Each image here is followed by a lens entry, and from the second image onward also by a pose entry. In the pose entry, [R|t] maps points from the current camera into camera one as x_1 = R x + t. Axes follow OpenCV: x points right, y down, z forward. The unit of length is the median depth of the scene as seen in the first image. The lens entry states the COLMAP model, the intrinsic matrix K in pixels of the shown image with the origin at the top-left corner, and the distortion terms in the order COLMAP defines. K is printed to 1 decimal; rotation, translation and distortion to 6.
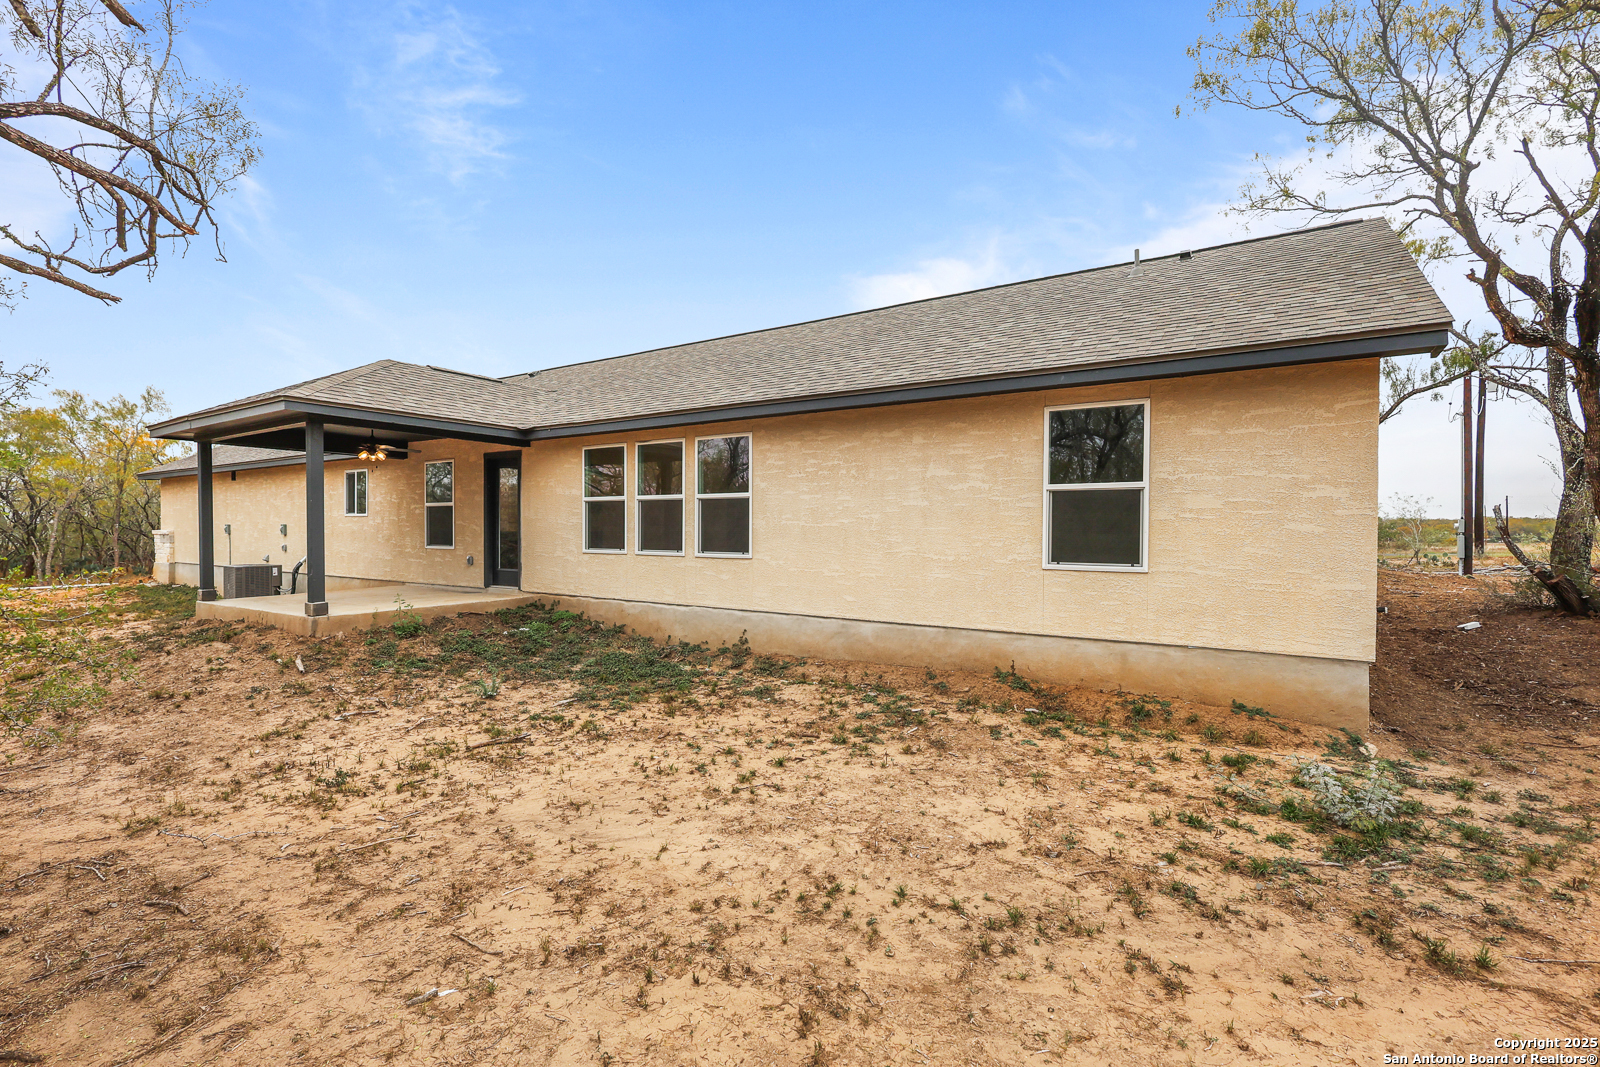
lens RADIAL K [[733.6, 0, 796.2], [0, 733.6, 535.1], [0, 0, 1]] dist [-0.001585, -0.000081]
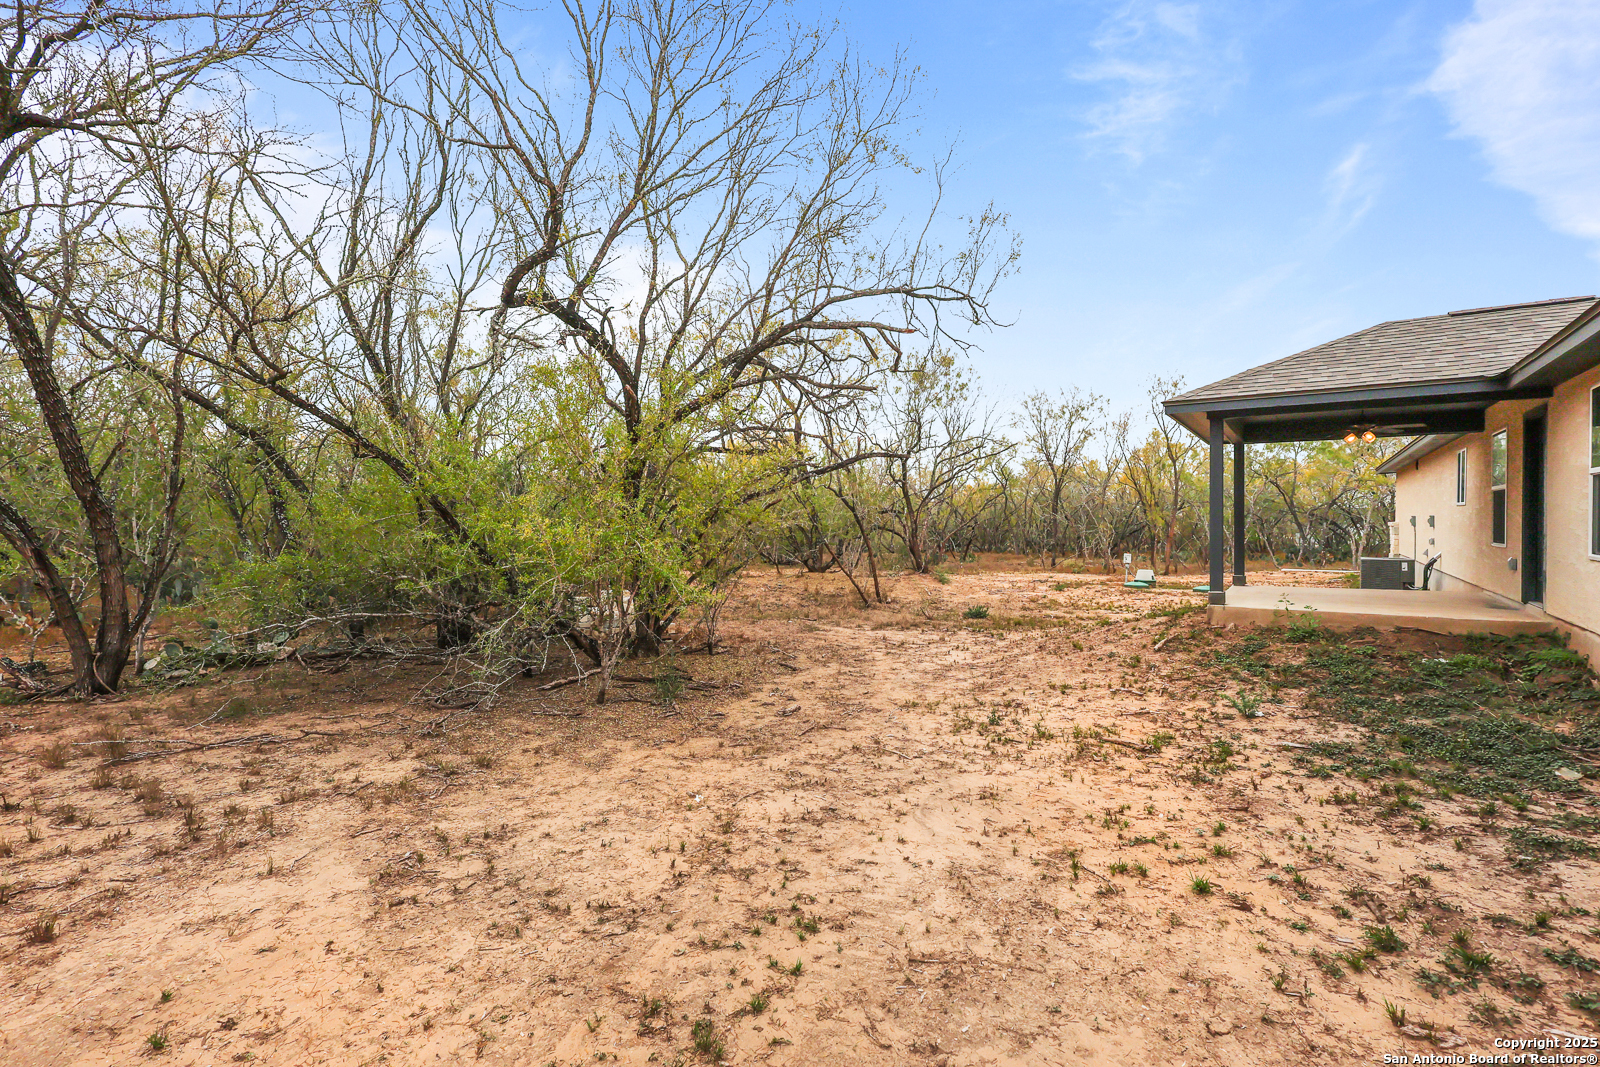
lens RADIAL K [[733.6, 0, 796.2], [0, 733.6, 535.1], [0, 0, 1]] dist [-0.001585, -0.000081]
pose [[-0.032519, 0.013781, -0.999376, 0.880810], [-0.003554, 0.999897, 0.013904, -0.003121], [0.999465, 0.004004, -0.032467, 0.953358]]
